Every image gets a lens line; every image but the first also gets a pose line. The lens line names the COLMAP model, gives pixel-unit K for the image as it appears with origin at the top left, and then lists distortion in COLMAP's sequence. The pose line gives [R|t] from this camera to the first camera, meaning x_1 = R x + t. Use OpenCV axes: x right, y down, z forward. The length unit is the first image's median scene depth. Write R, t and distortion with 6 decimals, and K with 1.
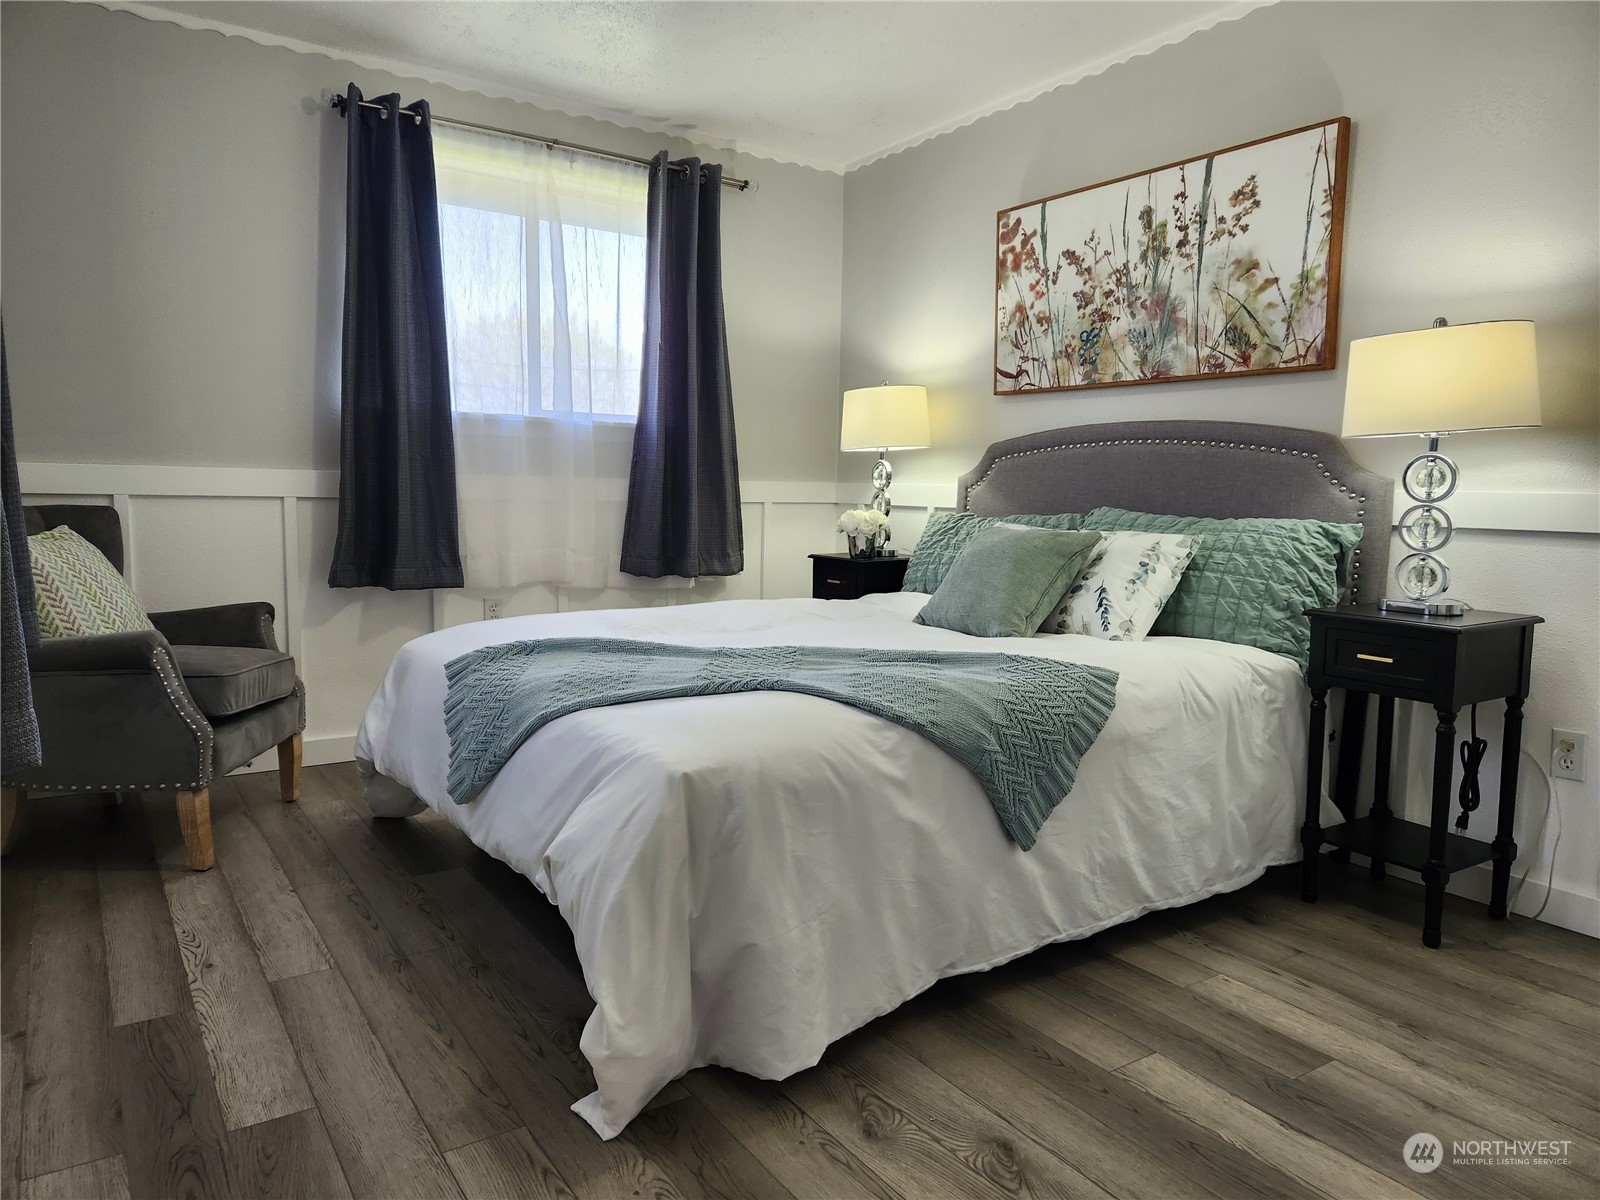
lens RADIAL K [[1075.2, 0, 803.5], [0, 1075.2, 605.0], [0, 0, 1]] dist [0.051862, -0.030708]
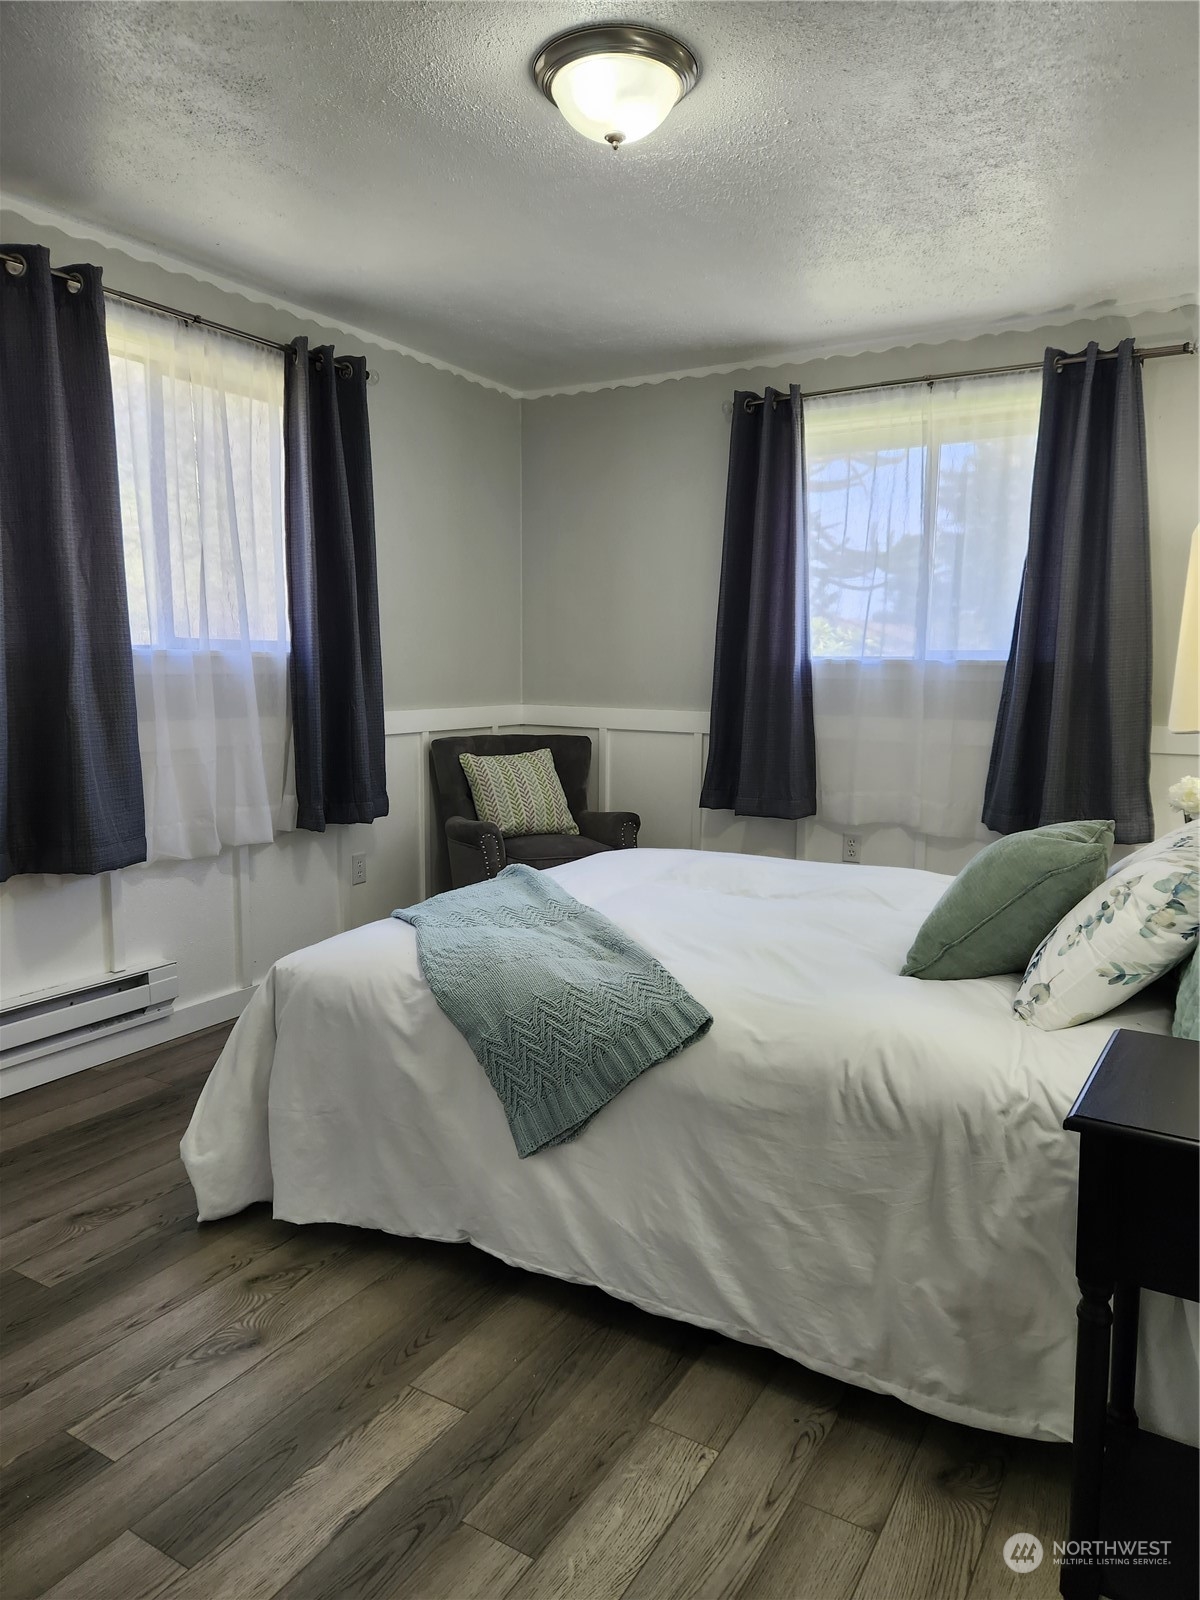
lens RADIAL K [[1075.2, 0, 593.9], [0, 1075.2, 804.5], [0, 0, 1]] dist [0.051862, -0.030708]
pose [[0.423170, 0.104645, -0.899987, 0.939478], [-0.101966, 0.992498, 0.067458, -0.135897], [0.900295, 0.063221, 0.430665, 0.556558]]
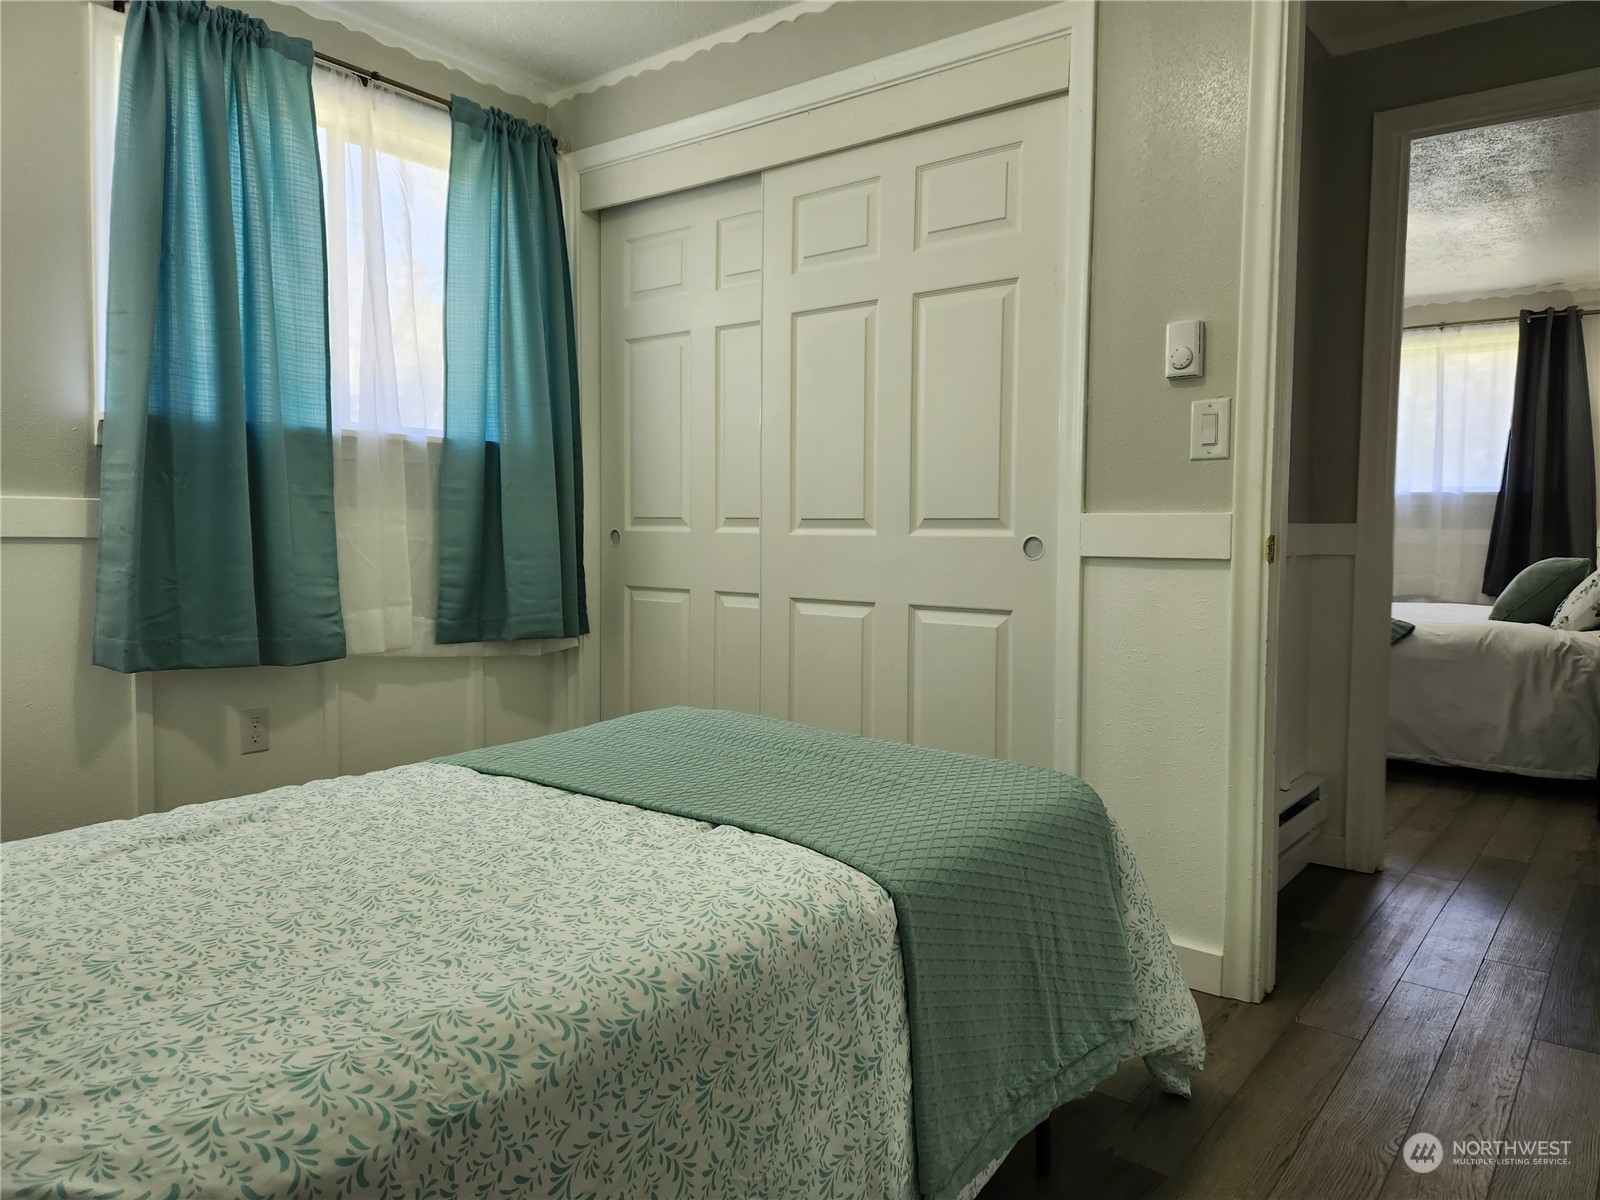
lens RADIAL K [[1075.2, 0, 808.8], [0, 1075.2, 588.3], [0, 0, 1]] dist [0.051862, -0.030708]
pose [[0.303289, 0.036614, -0.952195, 1.760238], [-0.108024, 0.994141, 0.003820, 0.103366], [0.946756, 0.101702, 0.305467, -0.592899]]
